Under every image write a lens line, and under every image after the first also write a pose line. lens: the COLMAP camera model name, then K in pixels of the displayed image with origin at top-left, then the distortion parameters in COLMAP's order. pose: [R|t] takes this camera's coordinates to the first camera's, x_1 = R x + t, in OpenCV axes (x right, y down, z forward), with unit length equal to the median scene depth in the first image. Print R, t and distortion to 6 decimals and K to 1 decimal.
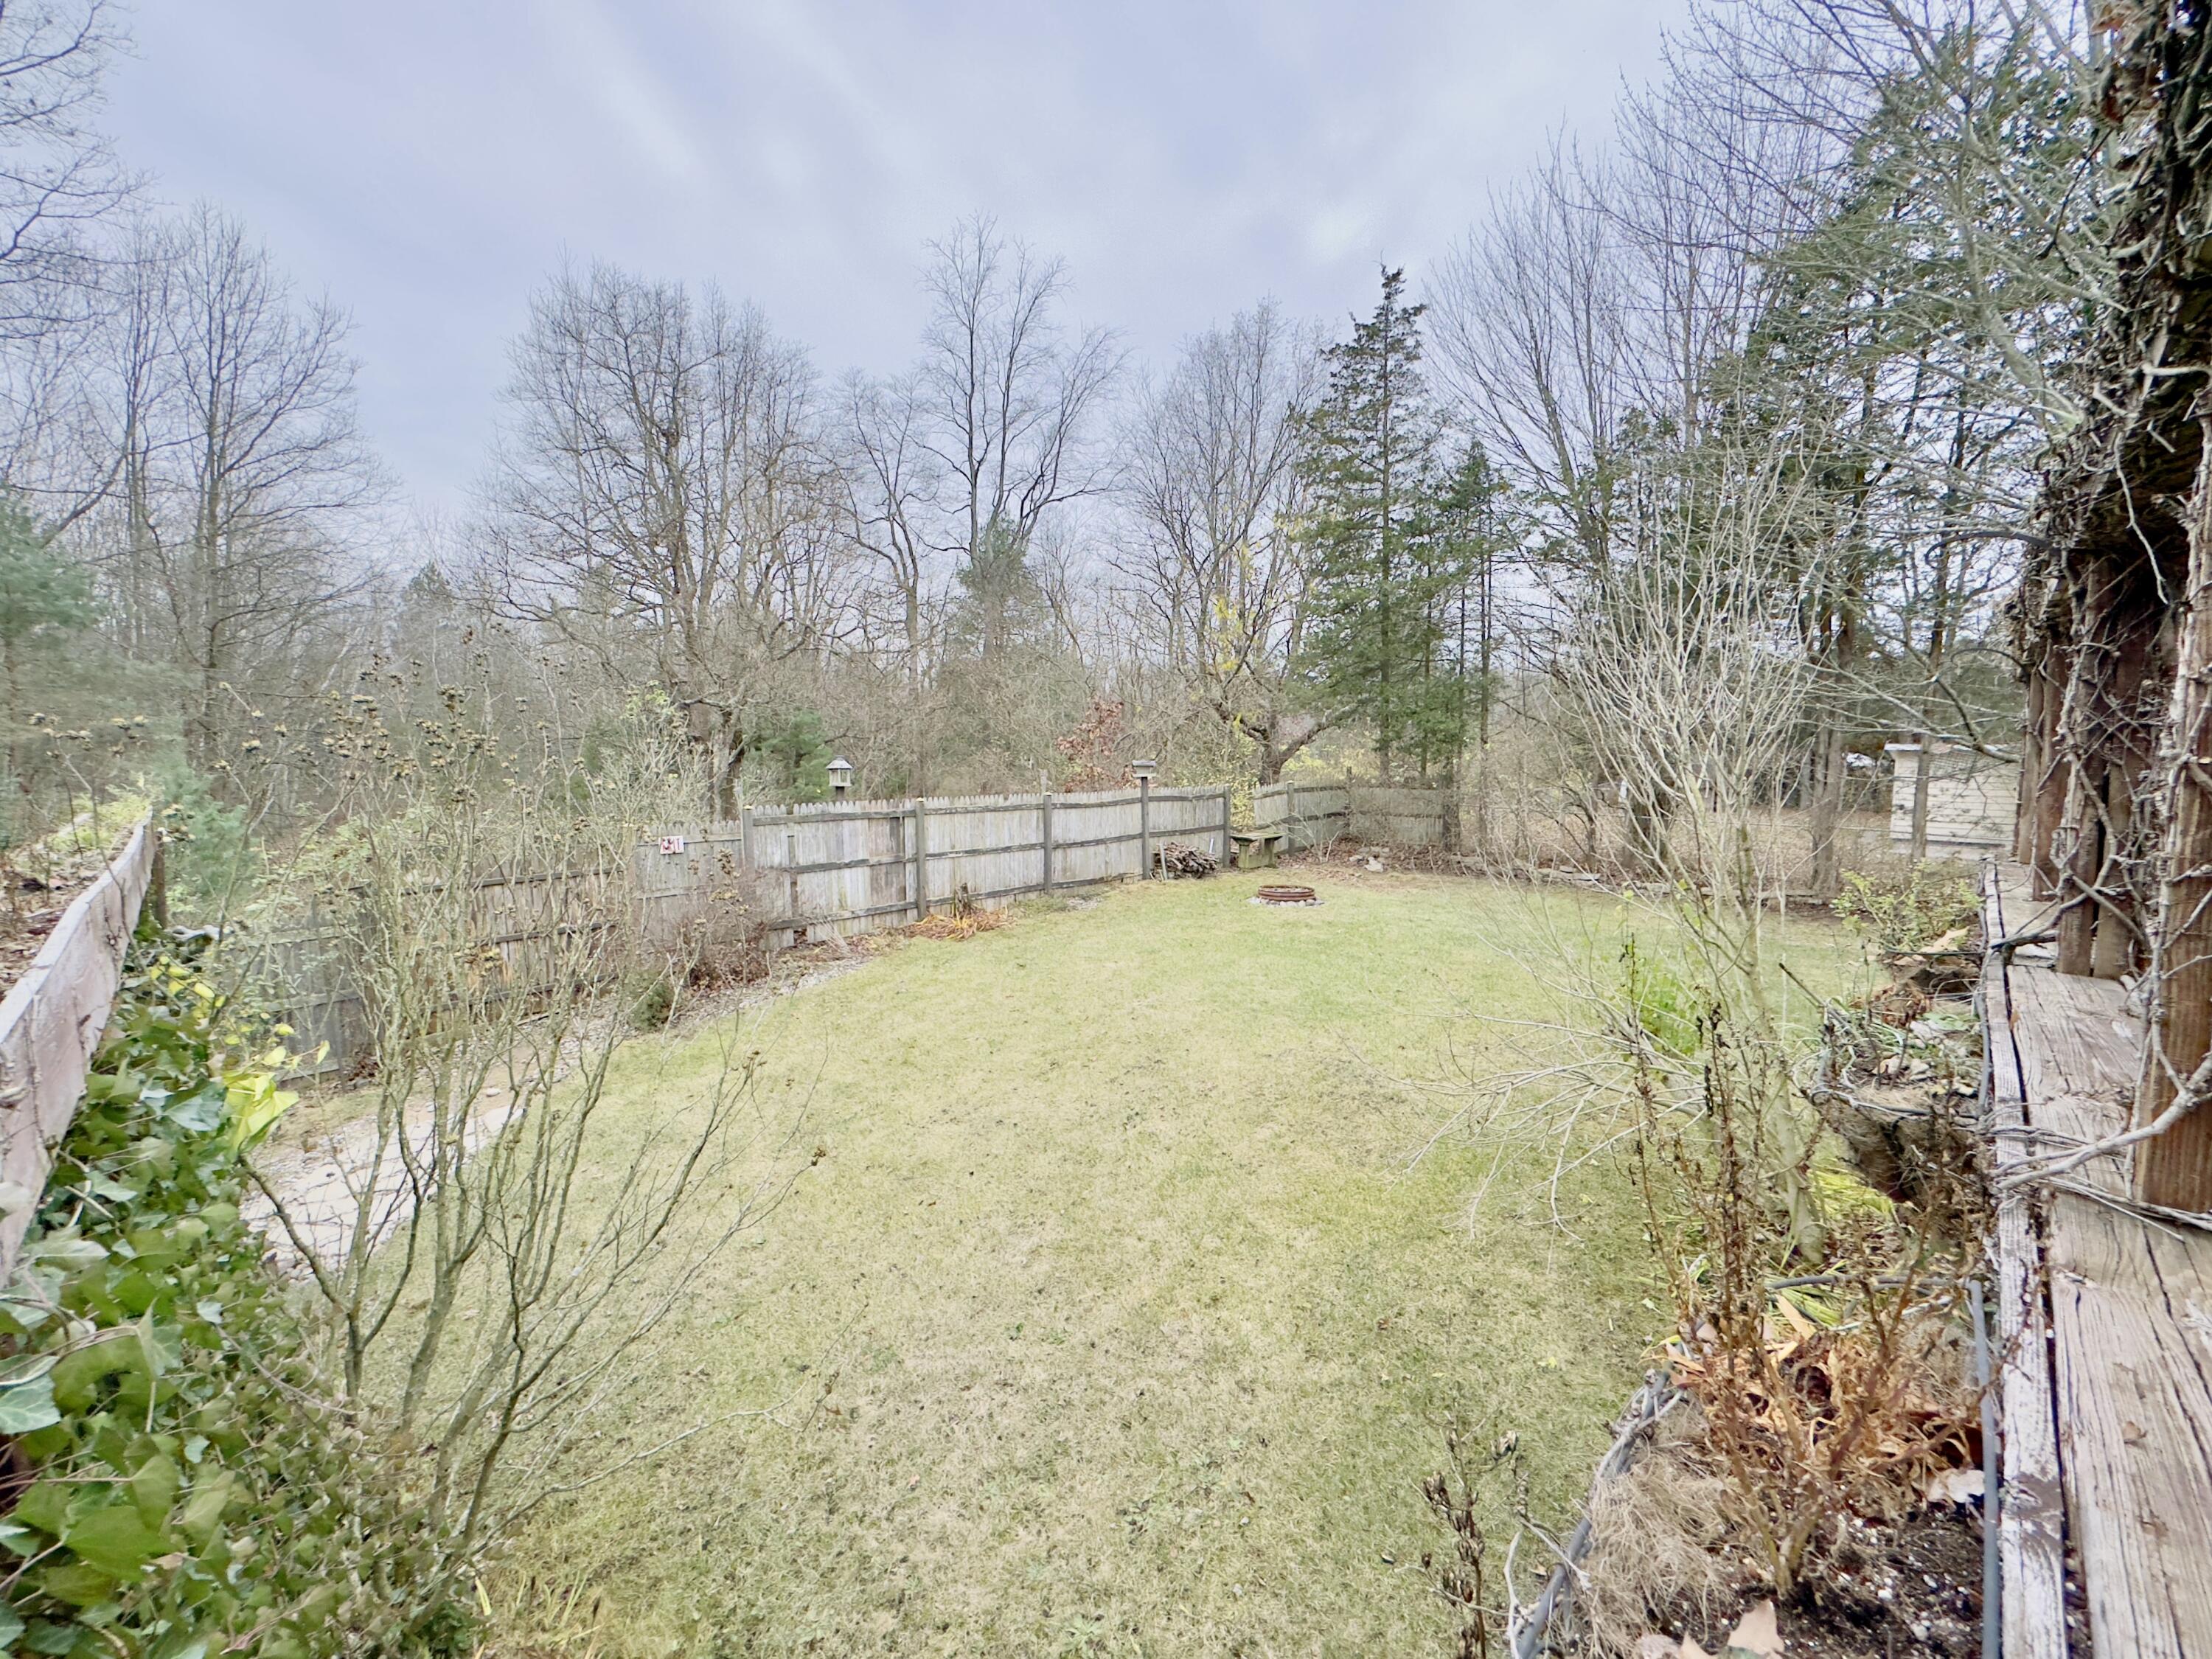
lens RADIAL K [[884.7, 0, 1106.0], [0, 884.7, 829.5], [0, 0, 1]] dist [0.016692, -0.000006]
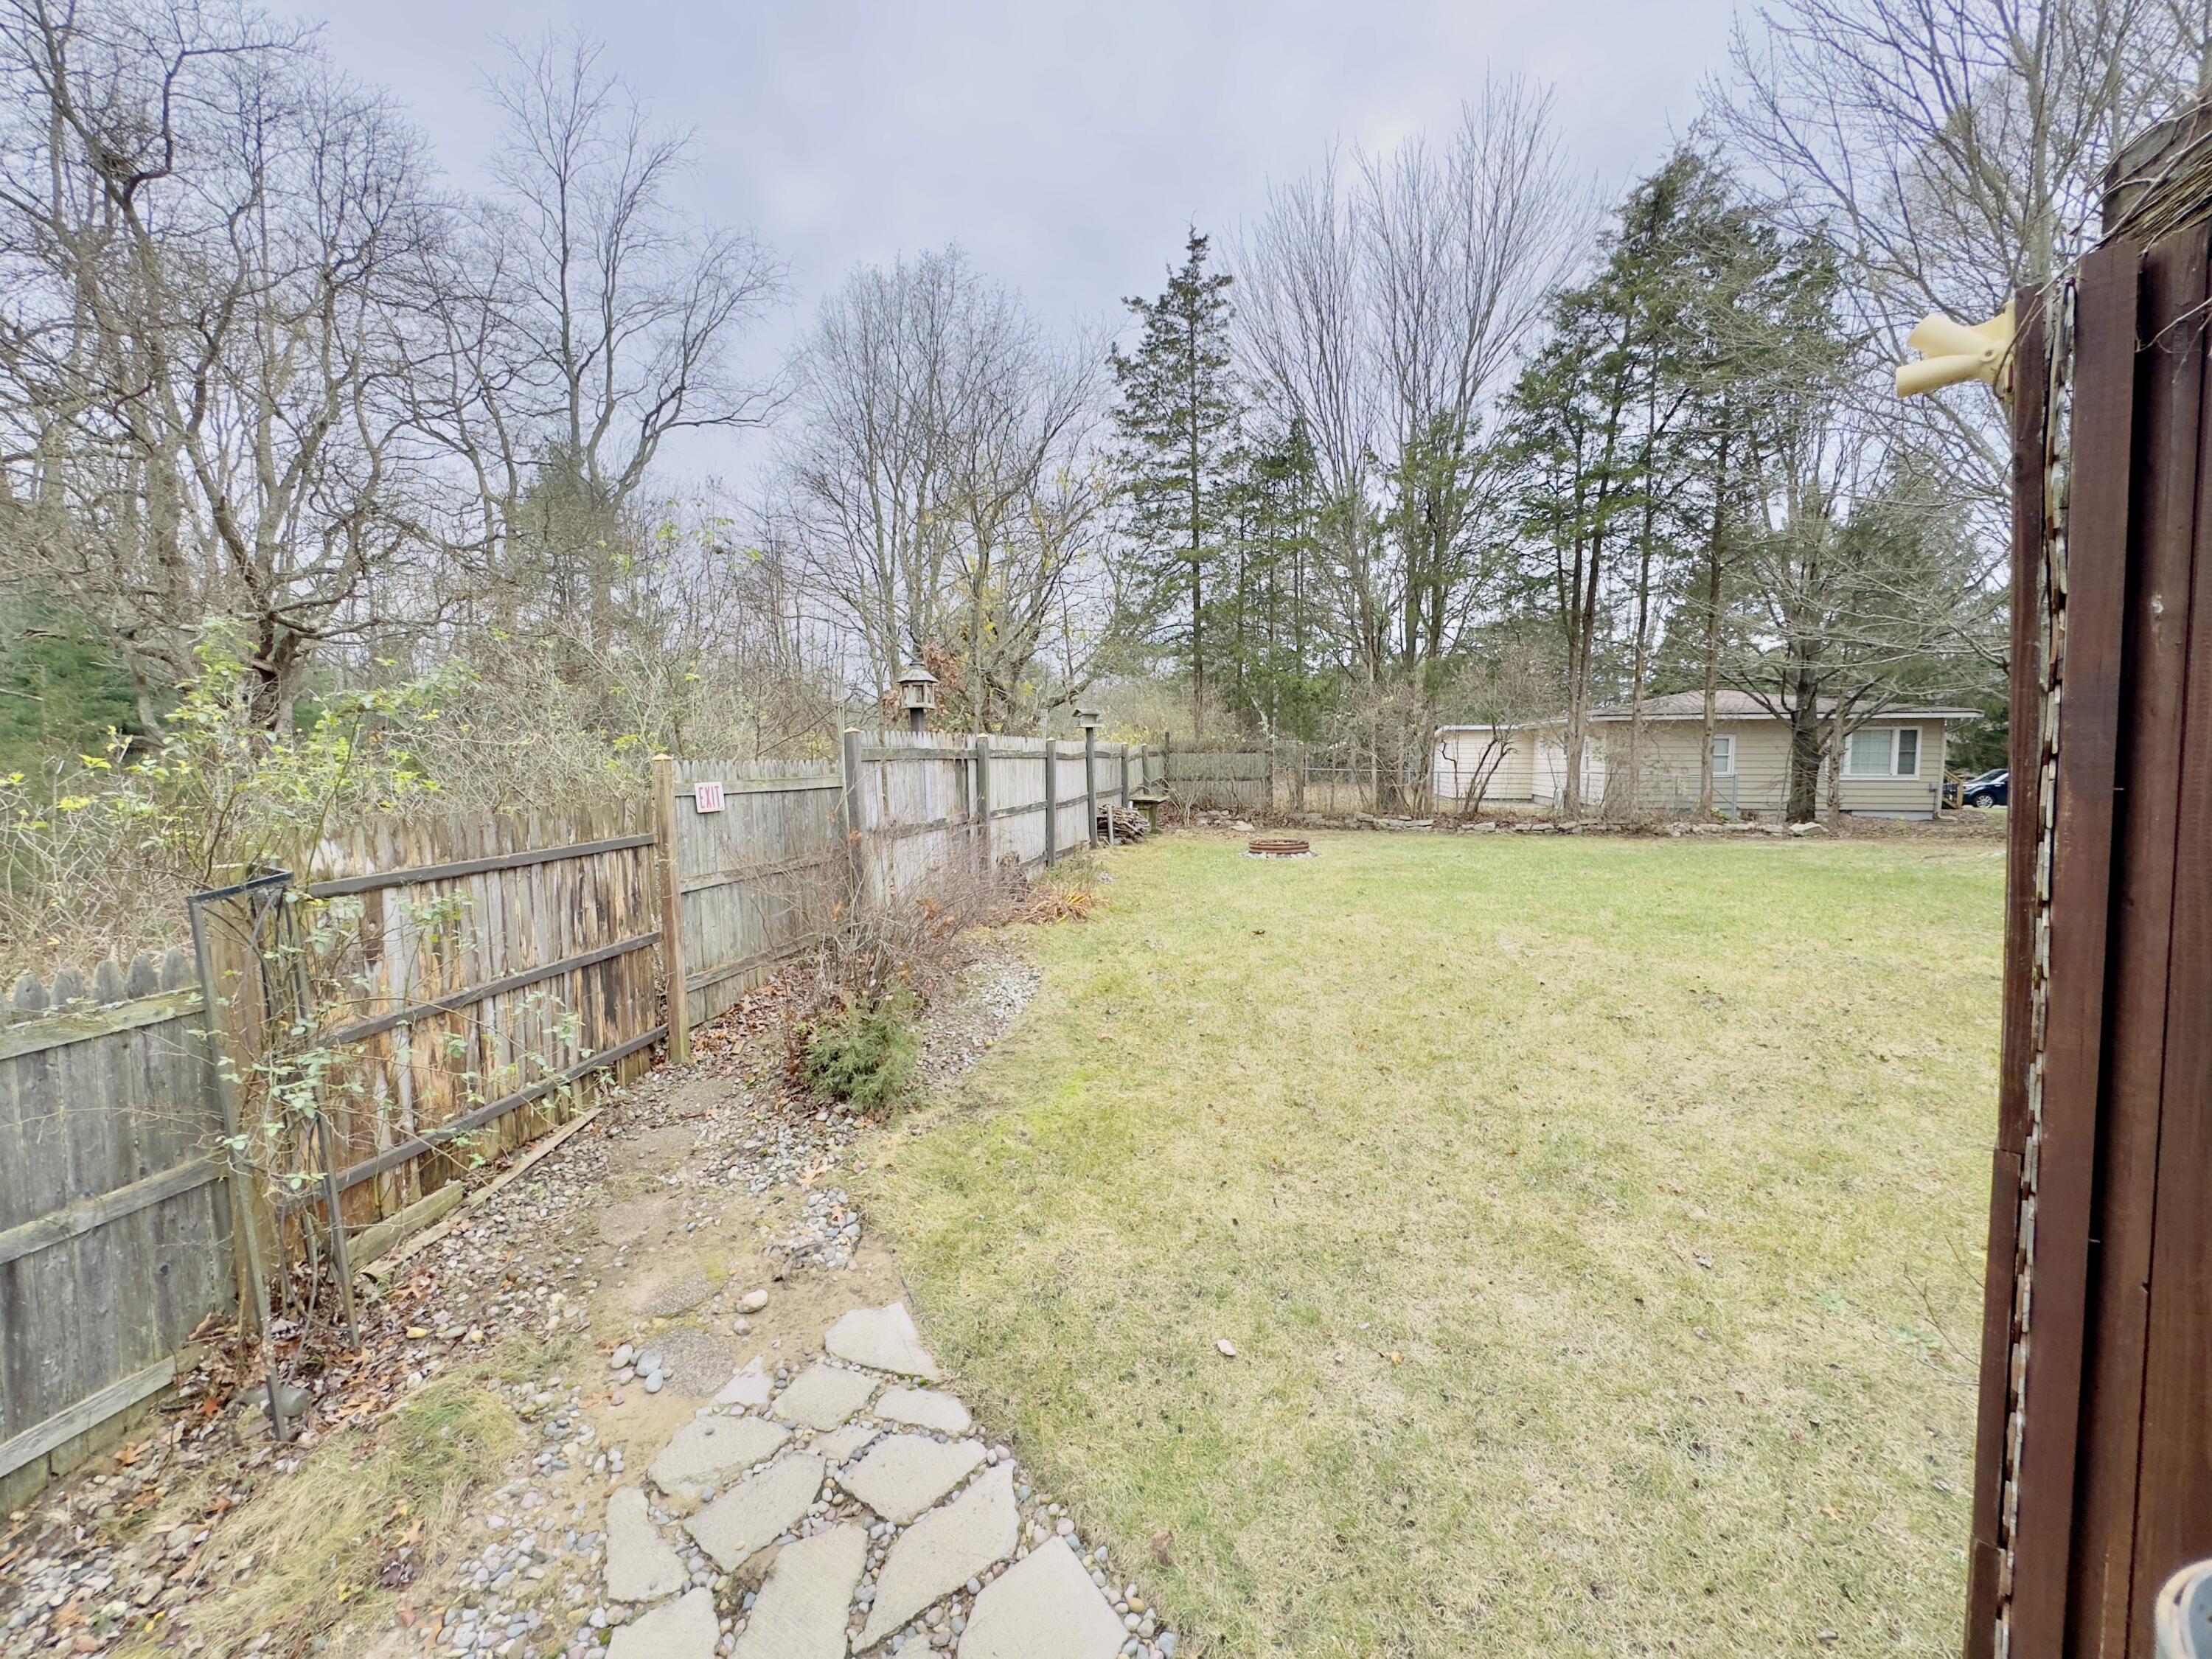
lens RADIAL K [[891.0, 0, 1106.0], [0, 891.0, 829.5], [0, 0, 1]] dist [-0.003476, -0.000113]
pose [[0.844035, -0.055555, 0.533403, -0.342429], [0.062683, 0.998022, 0.004759, 0.030053], [-0.532612, 0.029419, 0.845848, 0.231775]]
